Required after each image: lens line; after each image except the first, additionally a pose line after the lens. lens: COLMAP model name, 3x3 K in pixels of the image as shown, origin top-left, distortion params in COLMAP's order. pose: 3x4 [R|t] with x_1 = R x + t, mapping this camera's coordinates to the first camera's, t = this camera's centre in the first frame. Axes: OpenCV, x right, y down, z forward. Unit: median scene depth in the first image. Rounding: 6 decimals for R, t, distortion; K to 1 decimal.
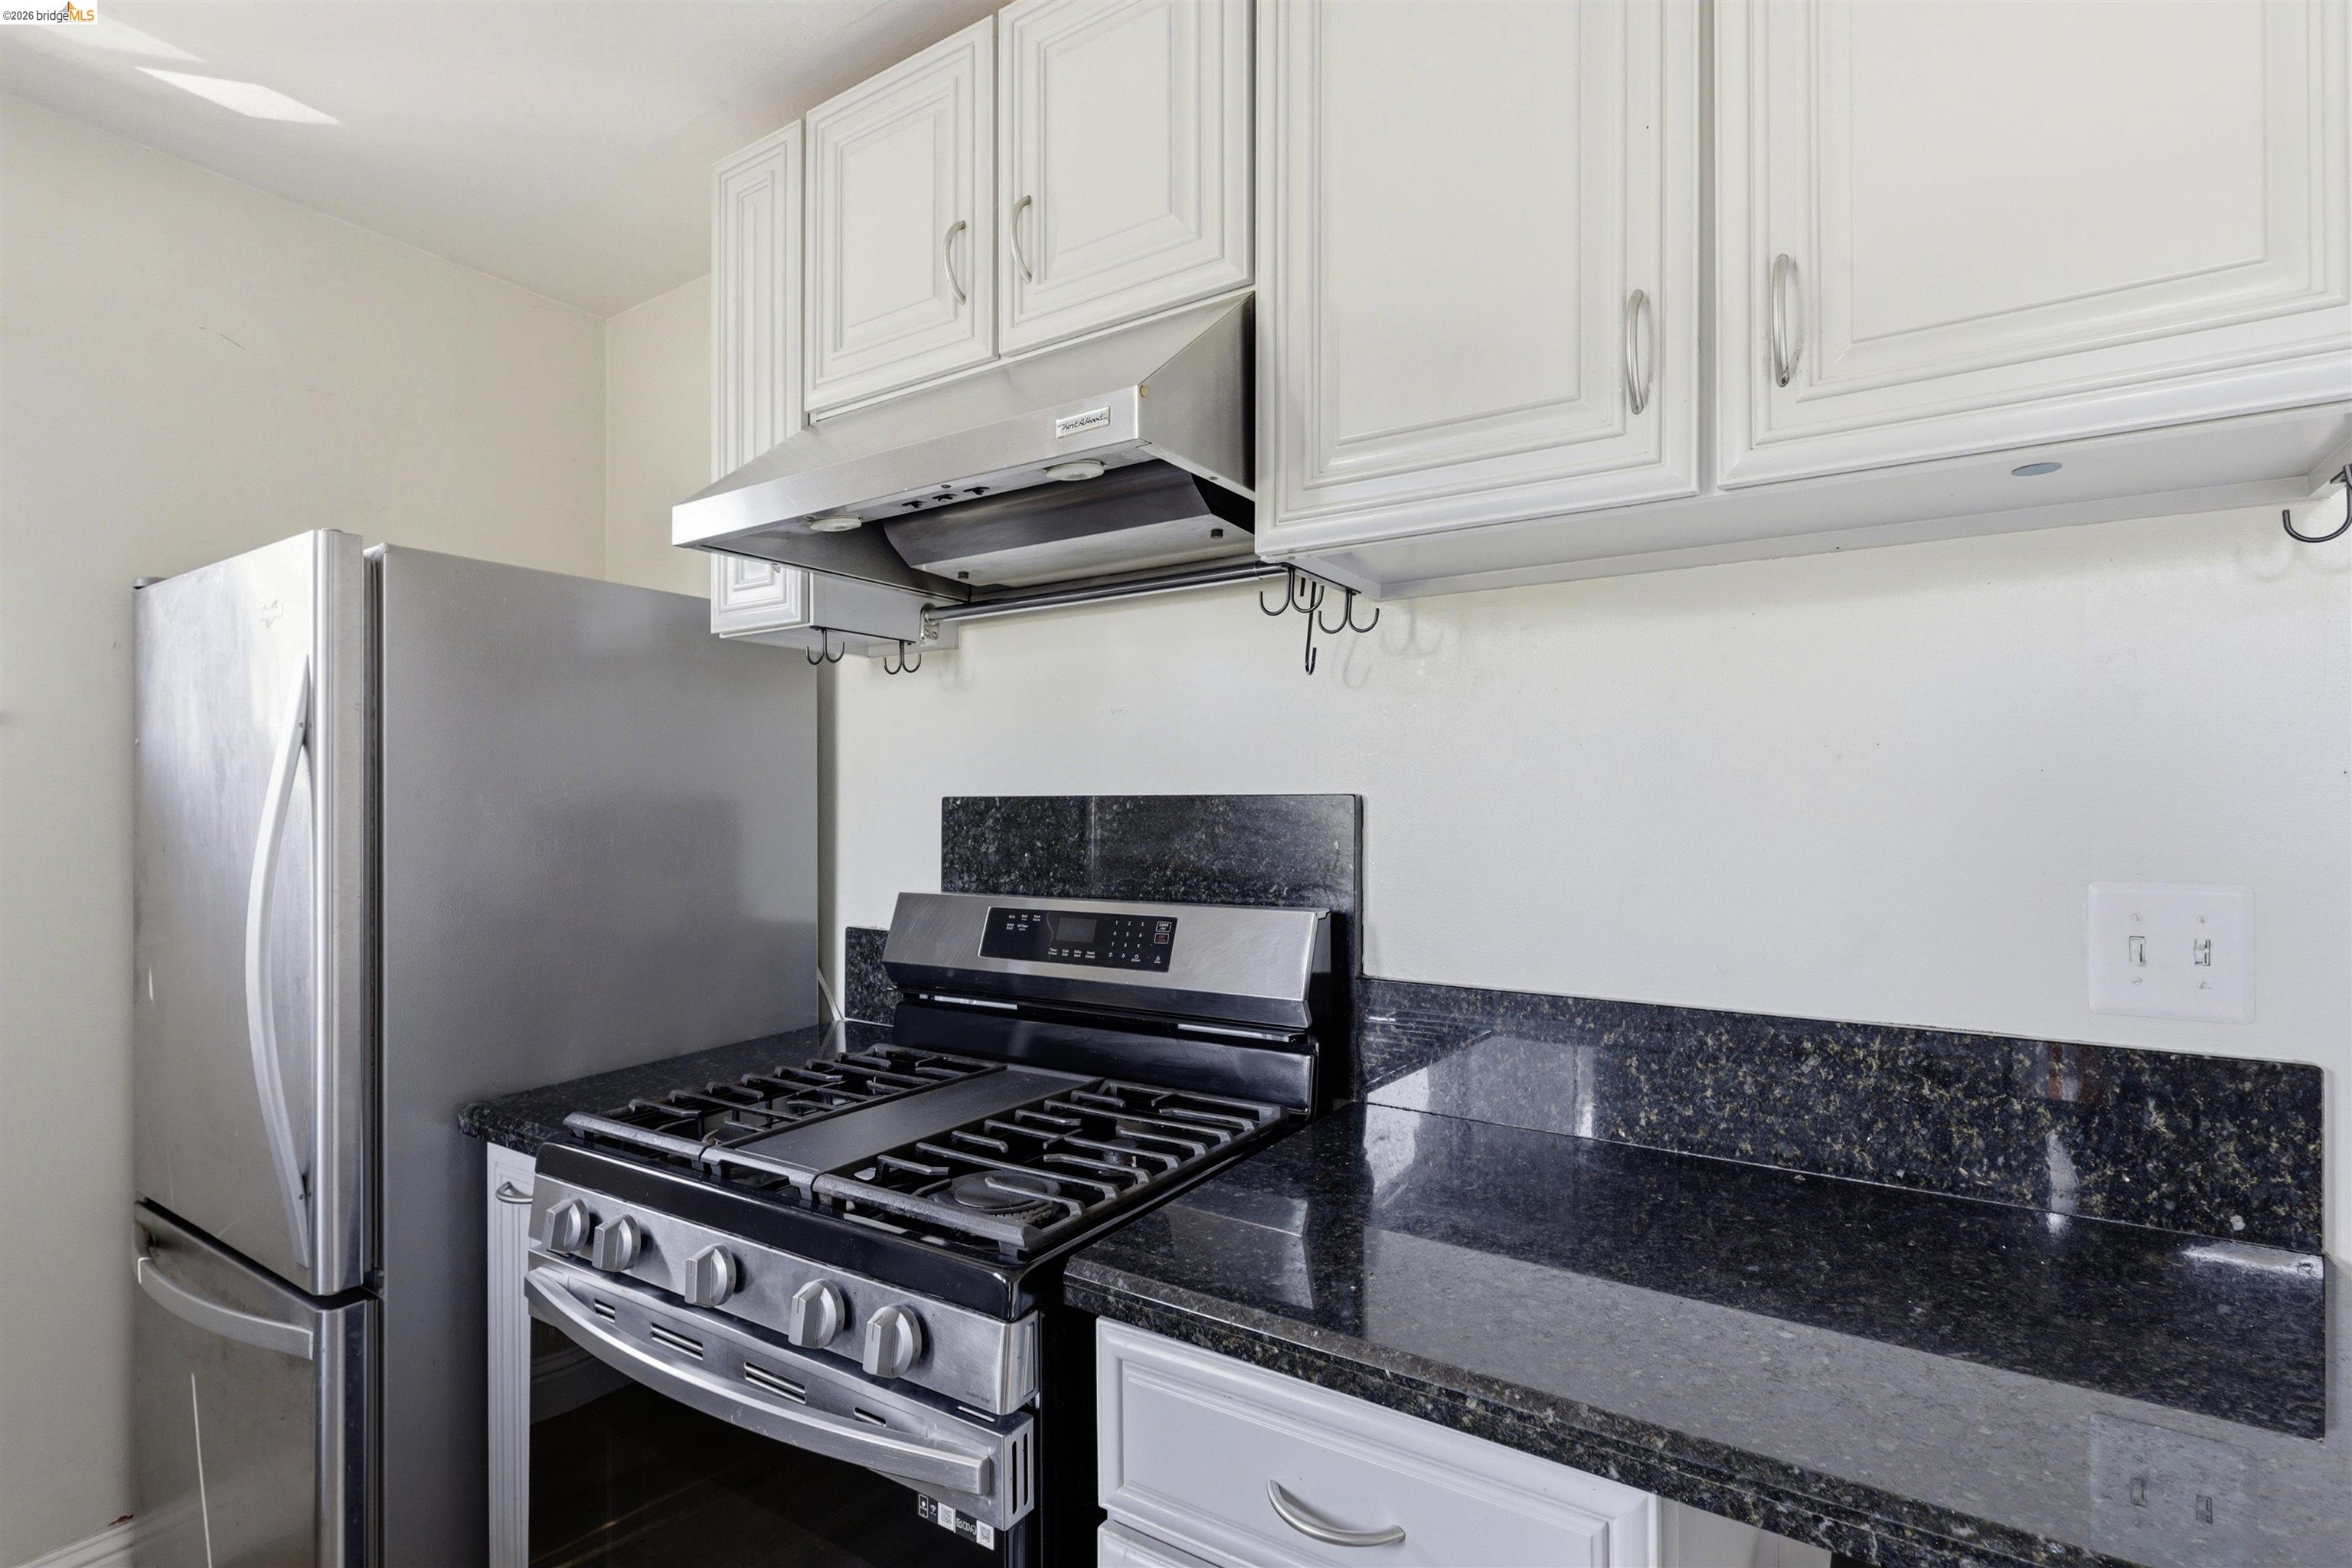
lens RADIAL K [[1114.0, 0, 1163.1], [0, 1114.0, 792.4], [0, 0, 1]] dist [-0.005910, 0.001643]
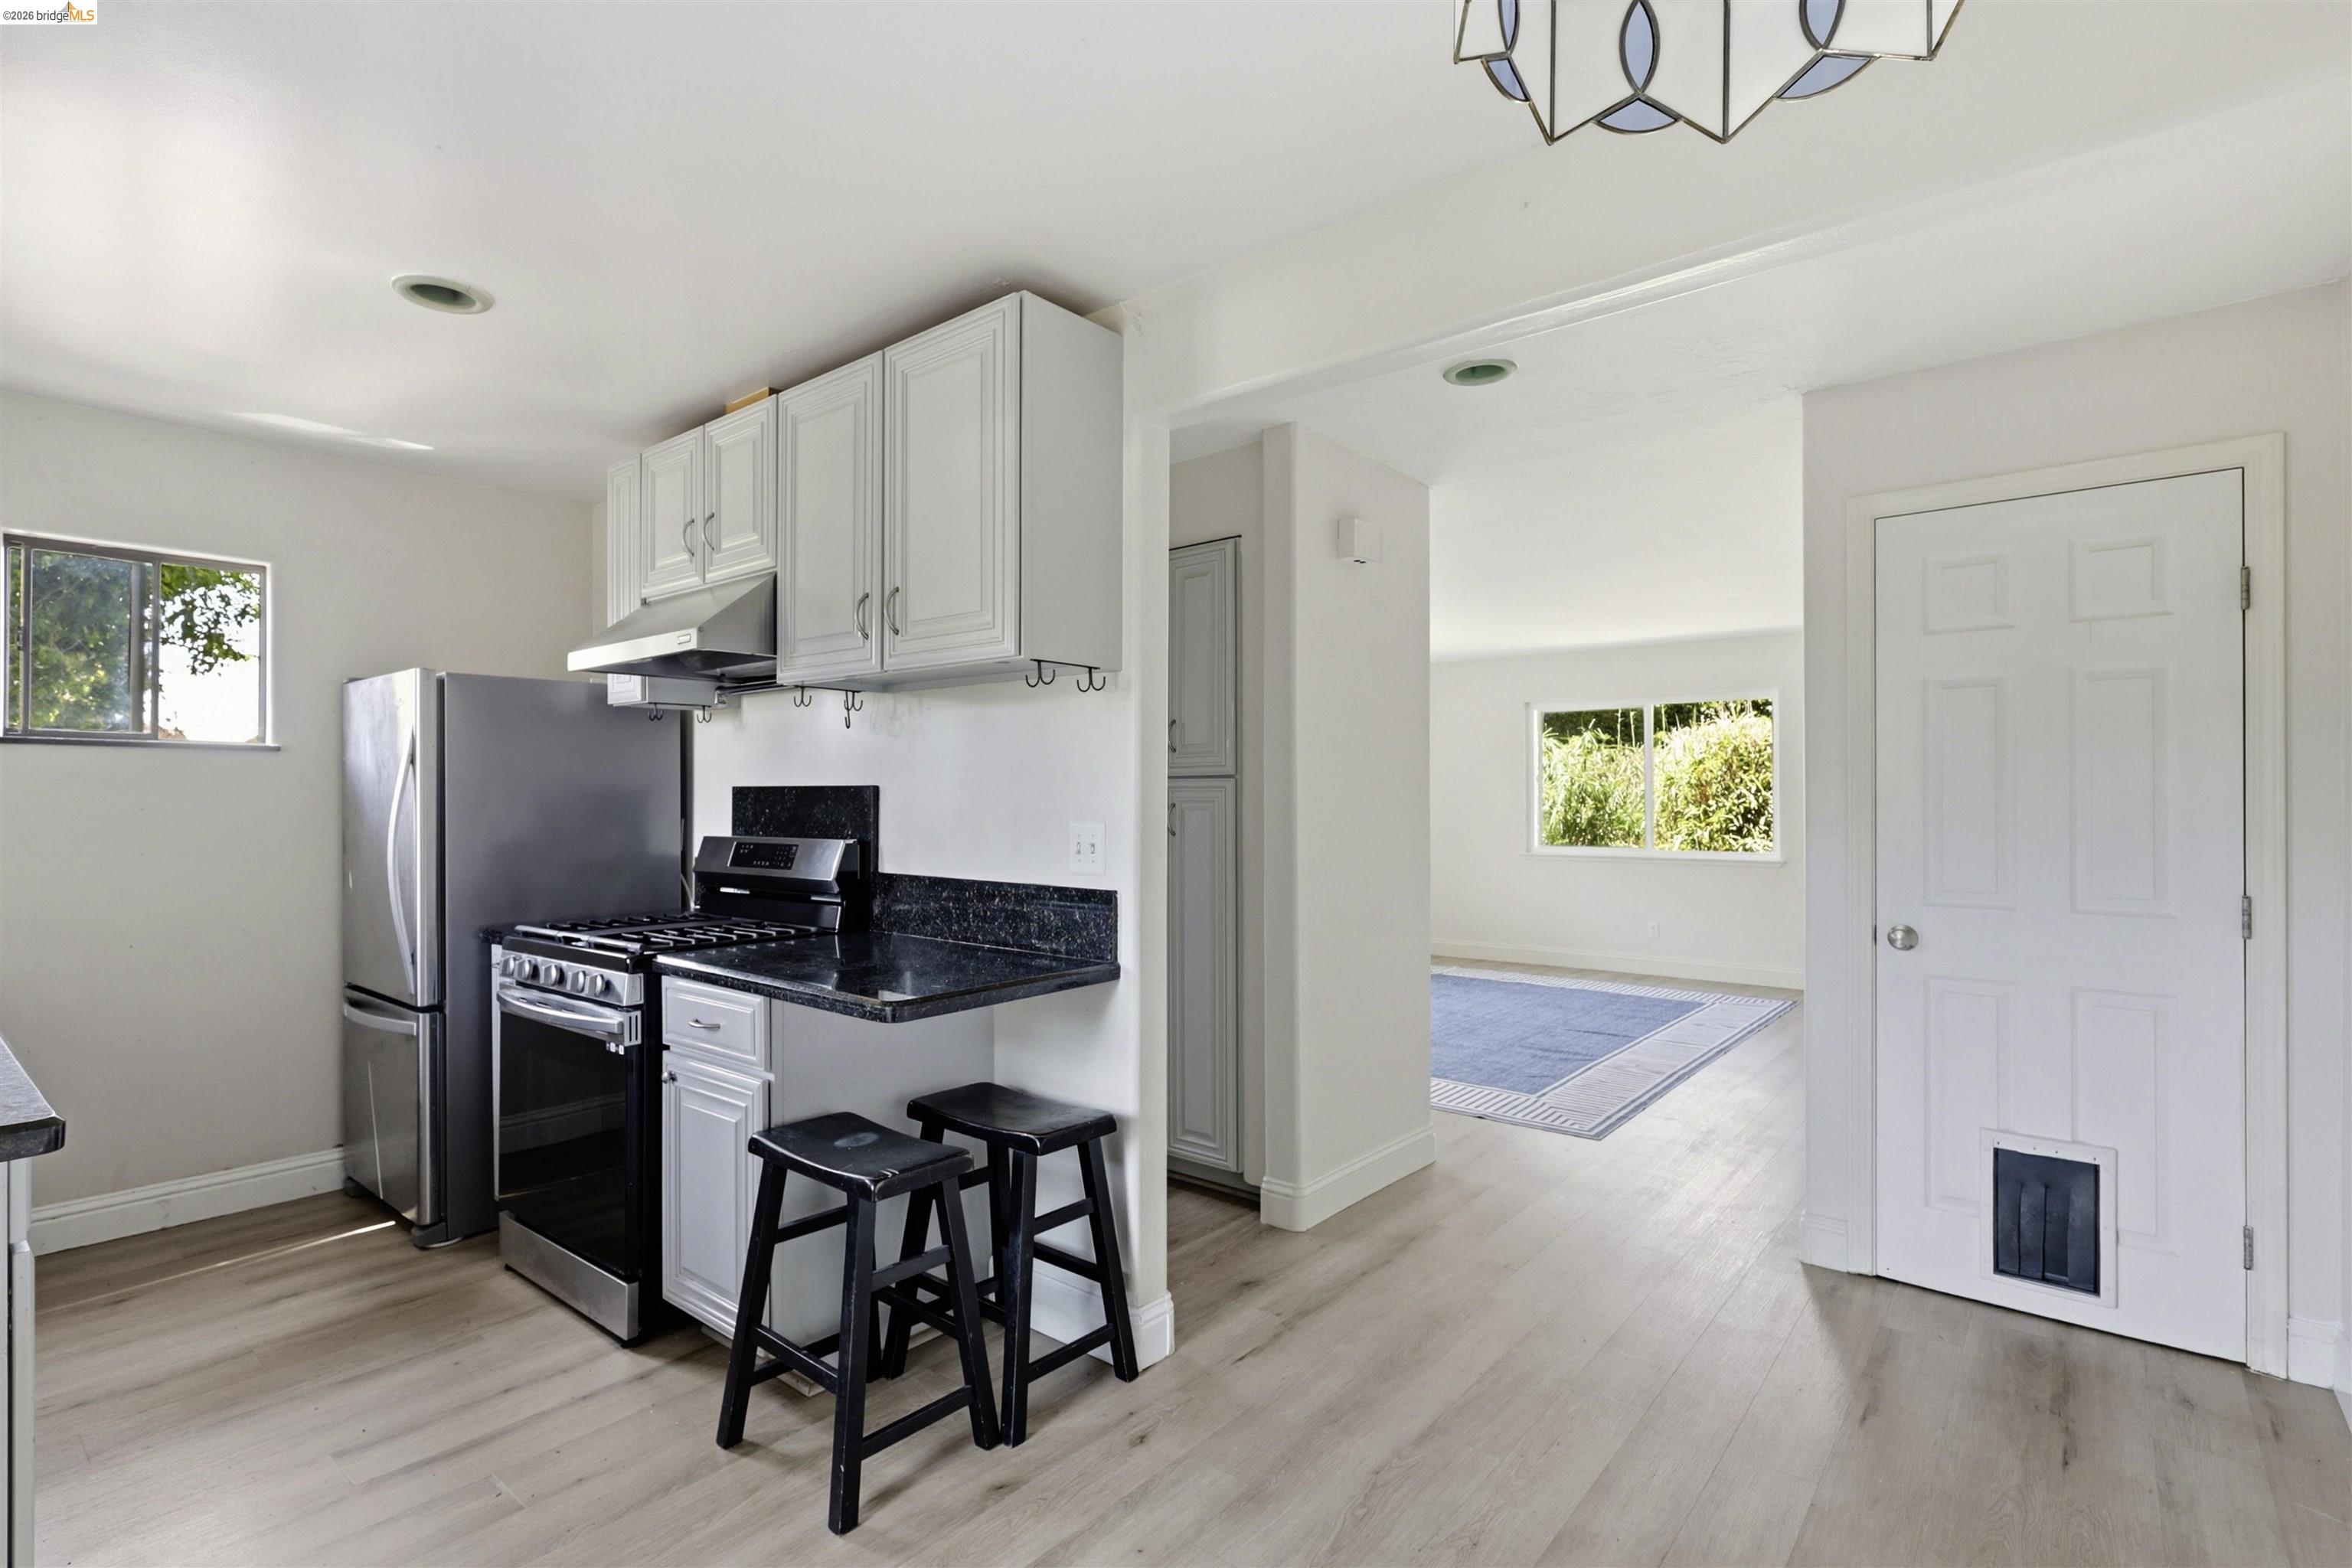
lens RADIAL K [[1114.0, 0, 1171.9], [0, 1114.0, 790.6], [0, 0, 1]] dist [-0.005910, 0.001643]
pose [[0.994497, -0.000055, -0.104768, 0.986978], [0.000881, 0.999969, 0.007834, -0.004672], [0.104764, -0.007883, 0.994466, -1.069563]]
